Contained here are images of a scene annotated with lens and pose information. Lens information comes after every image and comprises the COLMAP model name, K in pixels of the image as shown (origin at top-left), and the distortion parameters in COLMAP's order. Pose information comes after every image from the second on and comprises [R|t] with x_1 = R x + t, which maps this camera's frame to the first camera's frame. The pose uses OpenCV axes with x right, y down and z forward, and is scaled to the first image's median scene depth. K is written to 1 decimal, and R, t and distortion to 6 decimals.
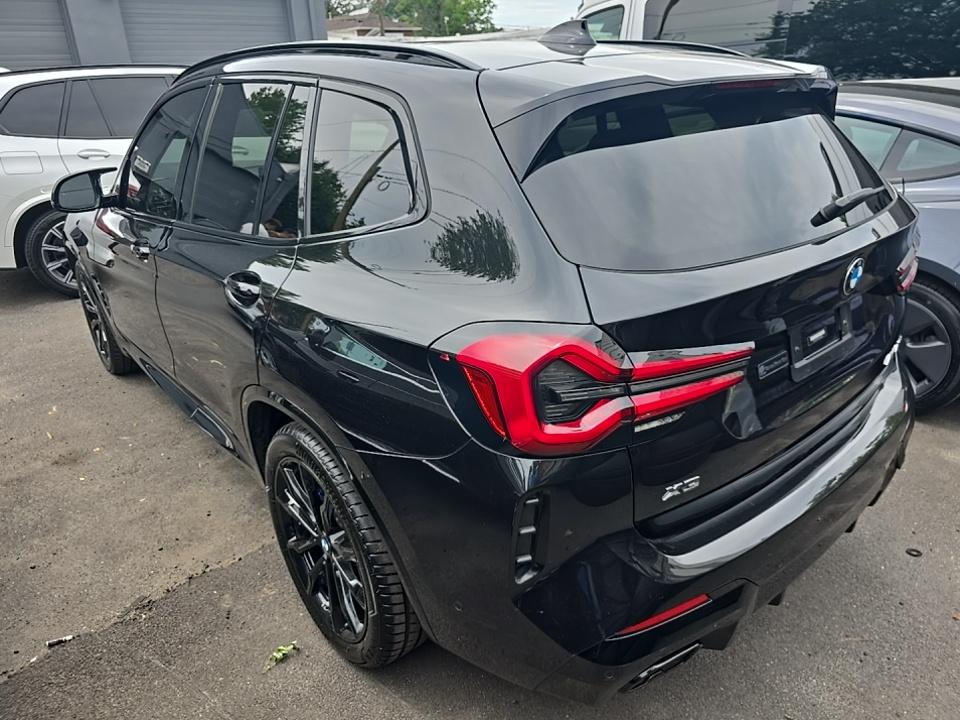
lens RADIAL K [[666.9, 0, 480.2], [0, 666.9, 301.0], [0, 0, 1]] dist [0.001458, -0.002587]
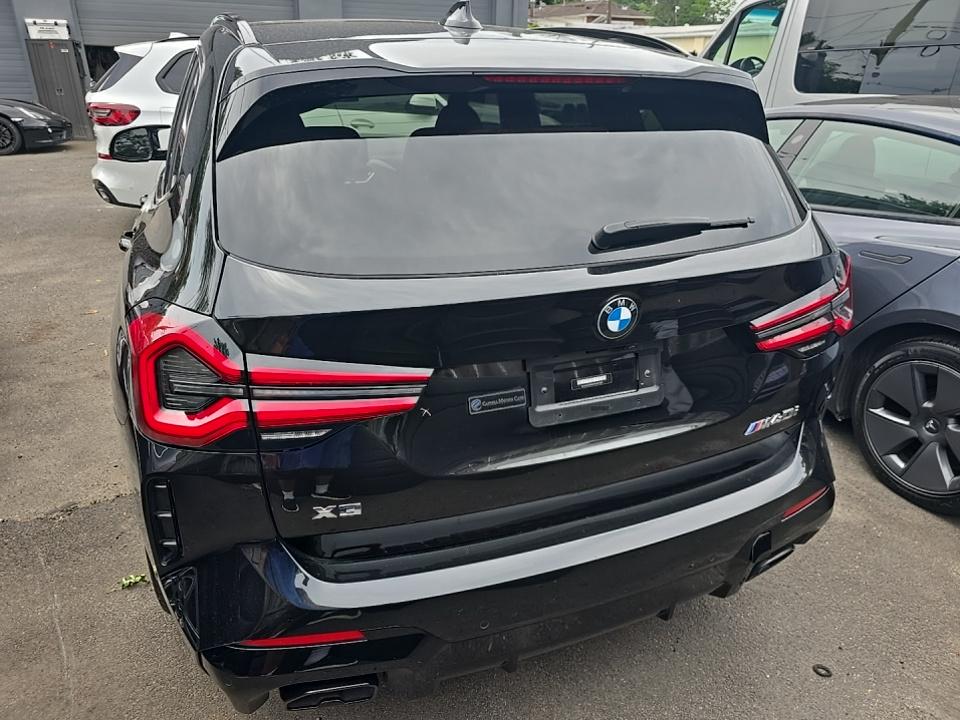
lens RADIAL K [[656.8, 0, 480.1], [0, 656.8, 309.5], [0, 0, 1]] dist [0.023581, -0.000757]
pose [[0.951342, 0.157374, -0.264920, 0.622741], [-0.148973, 0.987492, 0.051642, -0.064899], [0.269733, -0.009664, 0.962887, 0.161236]]
